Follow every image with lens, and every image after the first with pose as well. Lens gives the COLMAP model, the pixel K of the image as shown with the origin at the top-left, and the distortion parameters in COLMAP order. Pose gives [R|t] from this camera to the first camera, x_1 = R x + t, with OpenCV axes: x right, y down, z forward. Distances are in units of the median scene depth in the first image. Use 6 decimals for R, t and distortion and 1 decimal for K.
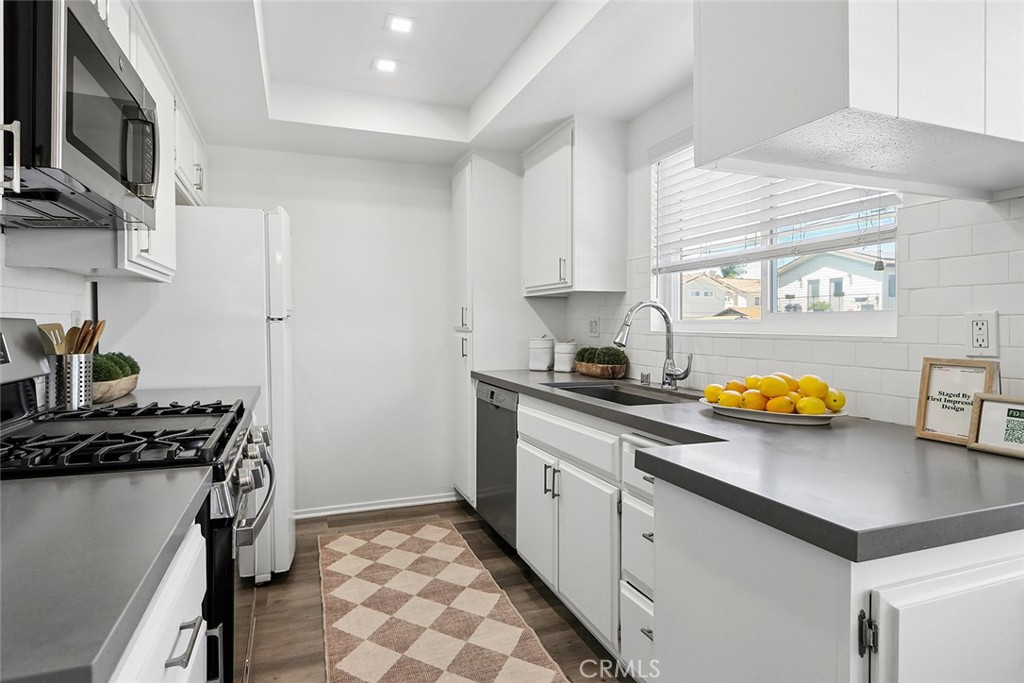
lens RADIAL K [[554.9, 0, 497.8], [0, 554.9, 321.0], [0, 0, 1]] dist [0.006526, -0.000457]
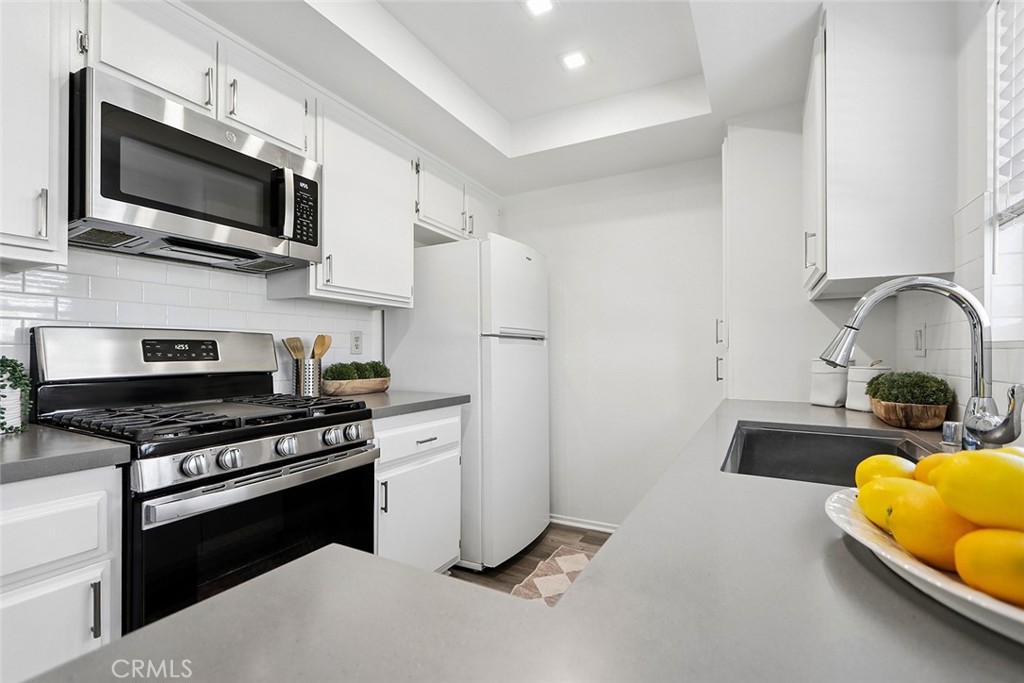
lens RADIAL K [[470.7, 0, 508.3], [0, 470.7, 349.6], [0, 0, 1]] dist [-0.001637, -0.001463]
pose [[0.655320, -0.003931, -0.755341, 0.302591], [0.000585, 0.999989, -0.004696, 0.026225], [0.755351, 0.002635, 0.655315, 0.380275]]
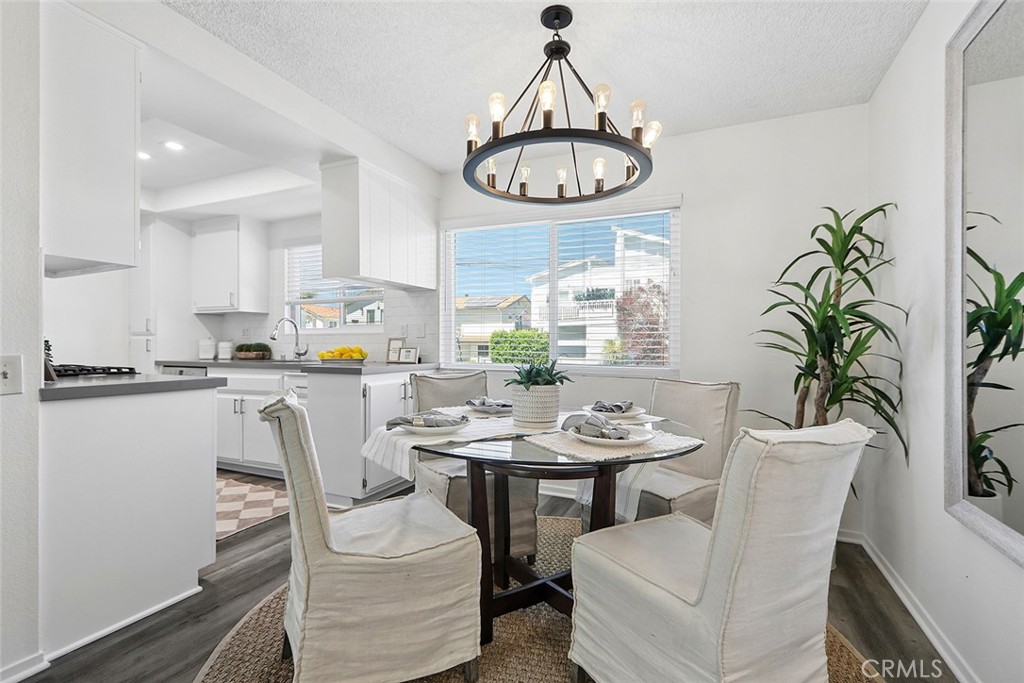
lens RADIAL K [[470.7, 0, 506.8], [0, 470.7, 348.5], [0, 0, 1]] dist [-0.001637, -0.001463]
pose [[0.700923, -0.011563, 0.713143, -0.339453], [0.000027, 0.999869, 0.016186, 0.041305], [-0.713237, -0.011326, 0.700831, -0.680980]]
